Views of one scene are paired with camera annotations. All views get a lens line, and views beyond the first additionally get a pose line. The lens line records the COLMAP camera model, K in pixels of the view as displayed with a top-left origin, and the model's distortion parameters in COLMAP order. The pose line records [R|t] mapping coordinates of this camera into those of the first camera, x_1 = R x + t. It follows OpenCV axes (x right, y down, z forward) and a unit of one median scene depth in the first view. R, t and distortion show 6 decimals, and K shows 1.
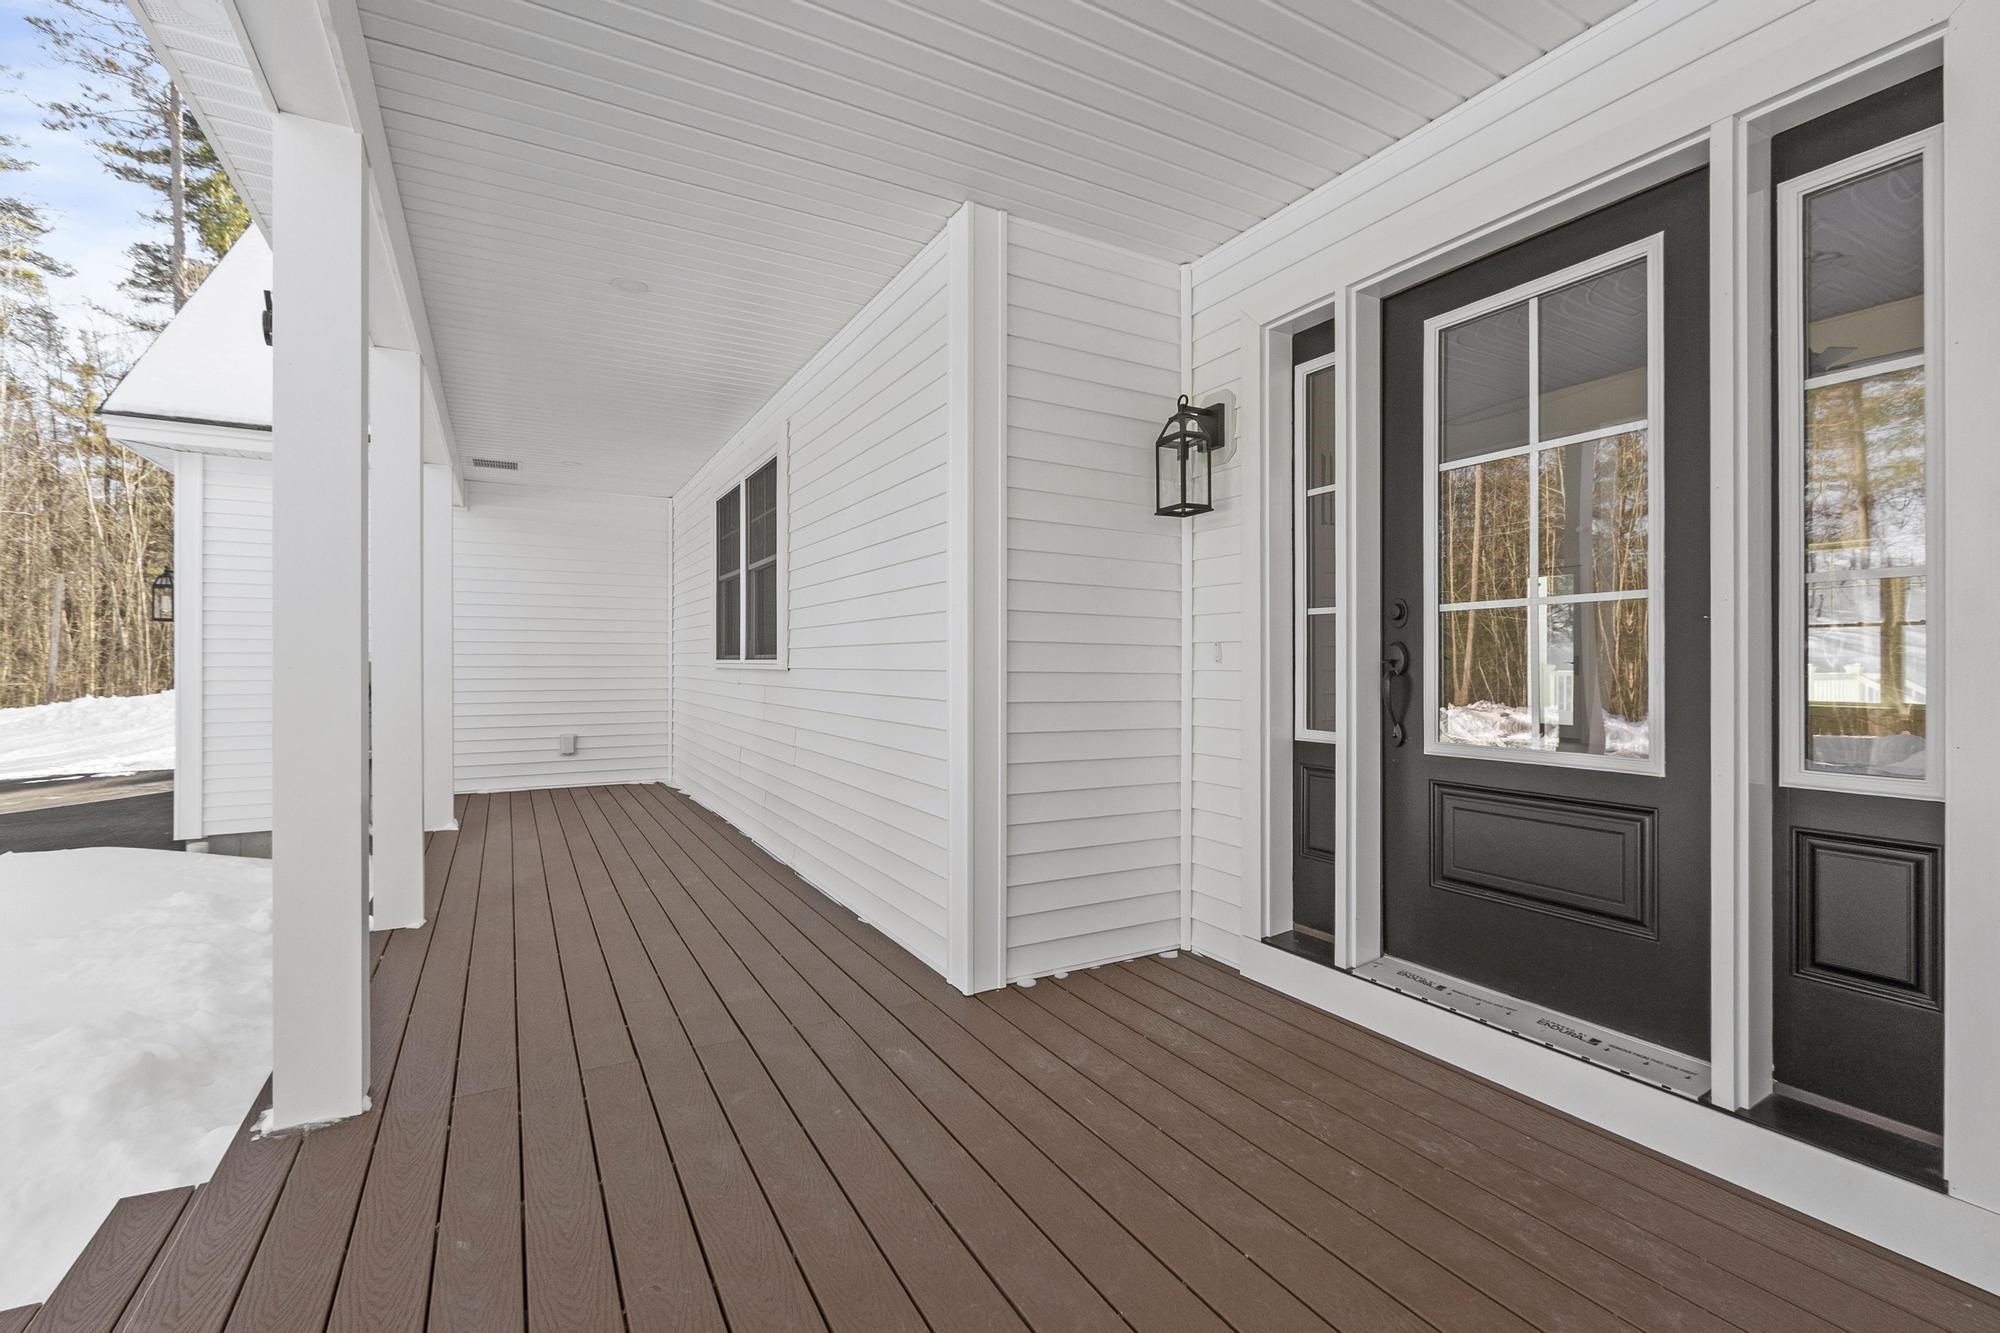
lens RADIAL K [[877.5, 0, 1000.0], [0, 877.5, 666.5], [0, 0, 1]] dist [-0.003057, -0.000205]
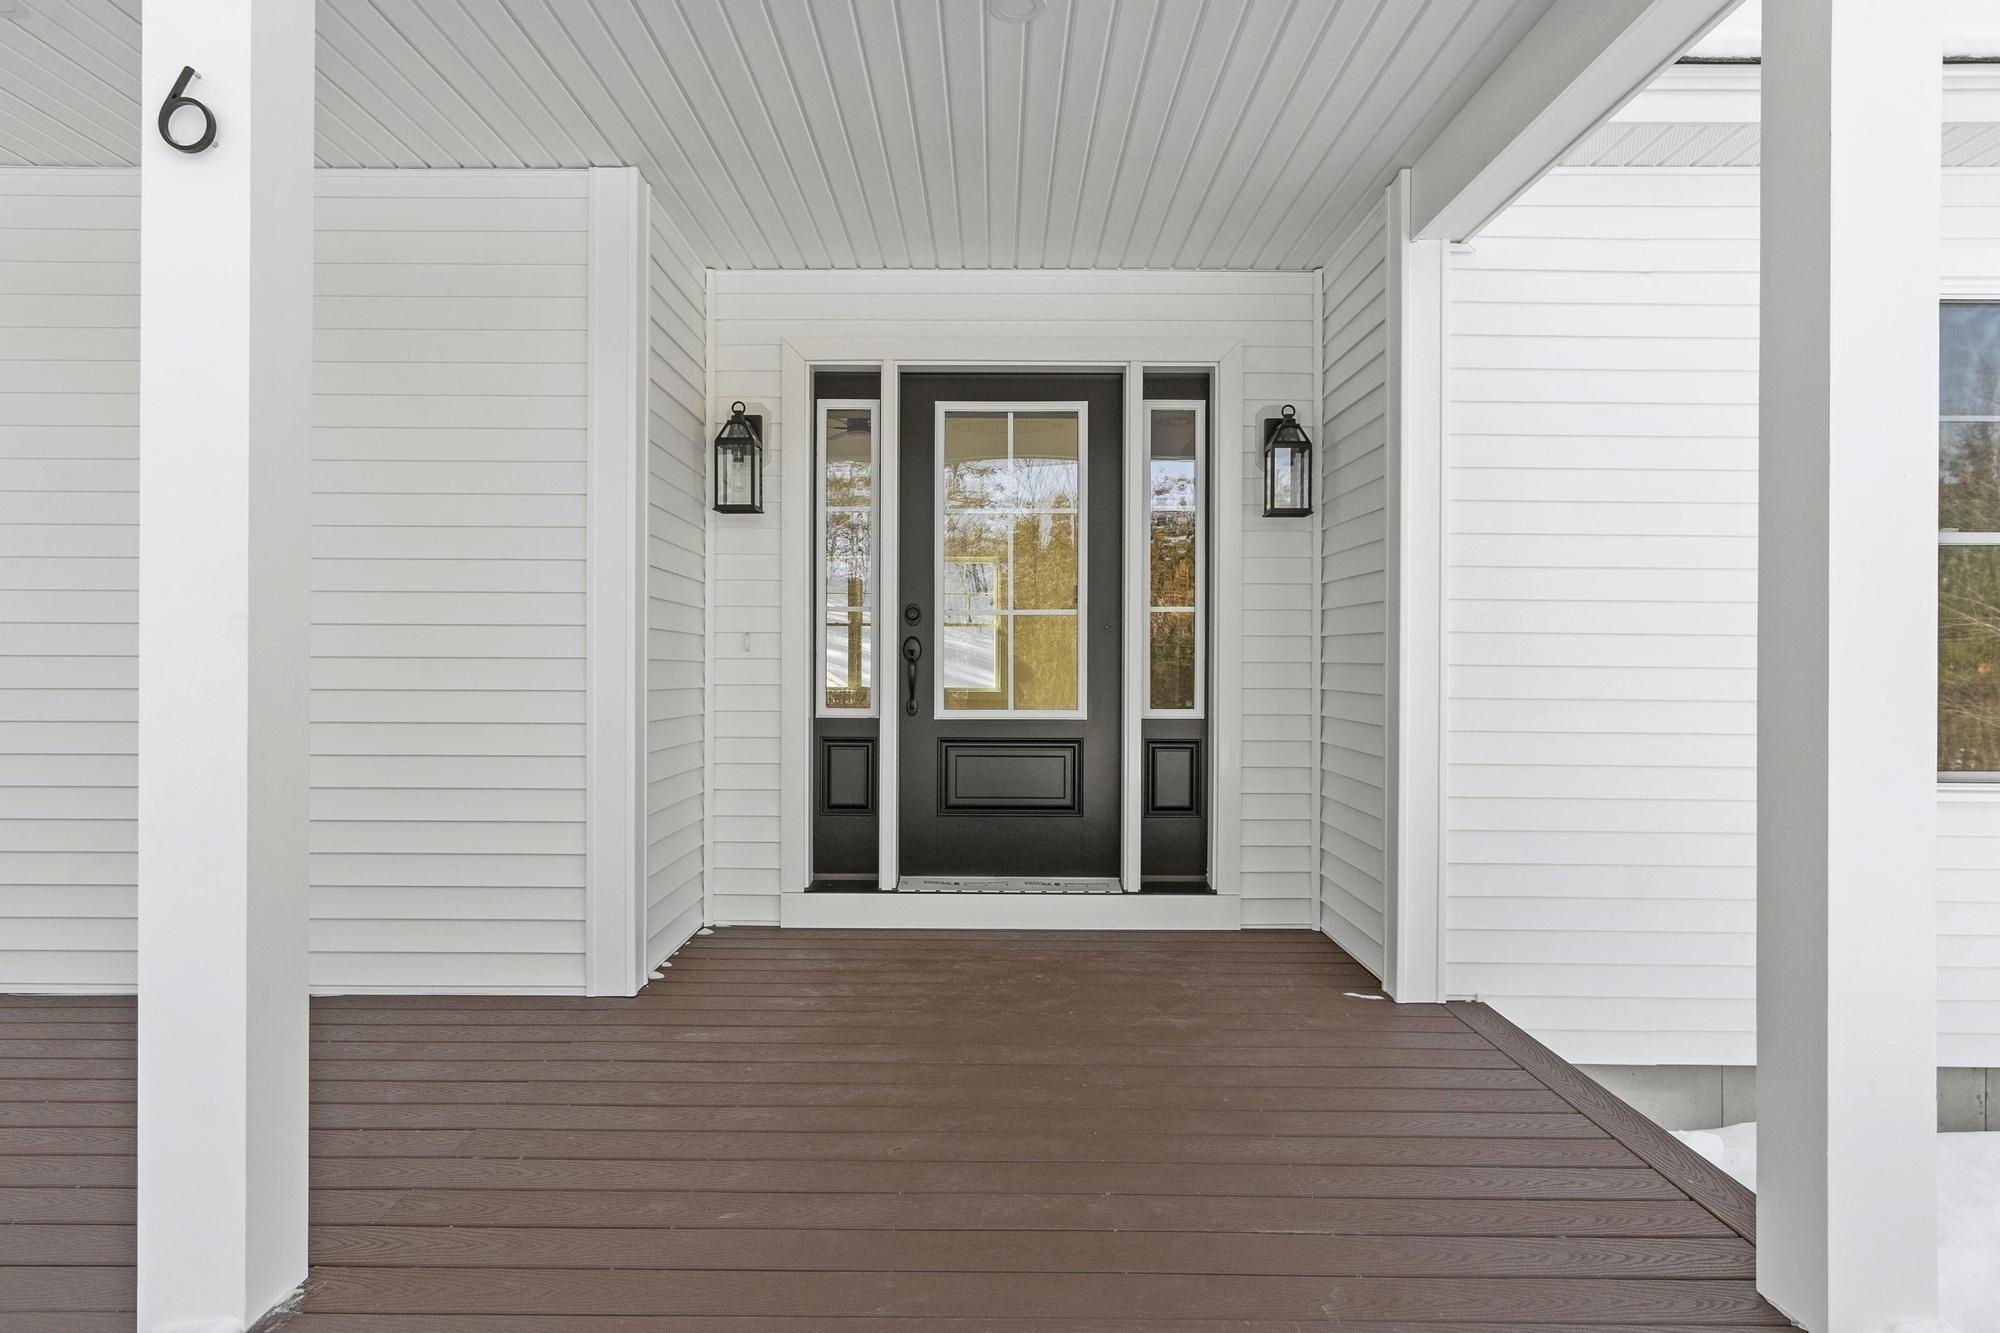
lens RADIAL K [[1128.0, 0, 1000.0], [0, 1128.0, 666.5], [0, 0, 1]] dist [0.000573, 0.000443]
pose [[0.487813, -0.001141, 0.872948, -1.004422], [0.001210, 0.999999, 0.000631, 0.016876], [-0.872948, 0.000748, 0.487814, 0.057534]]
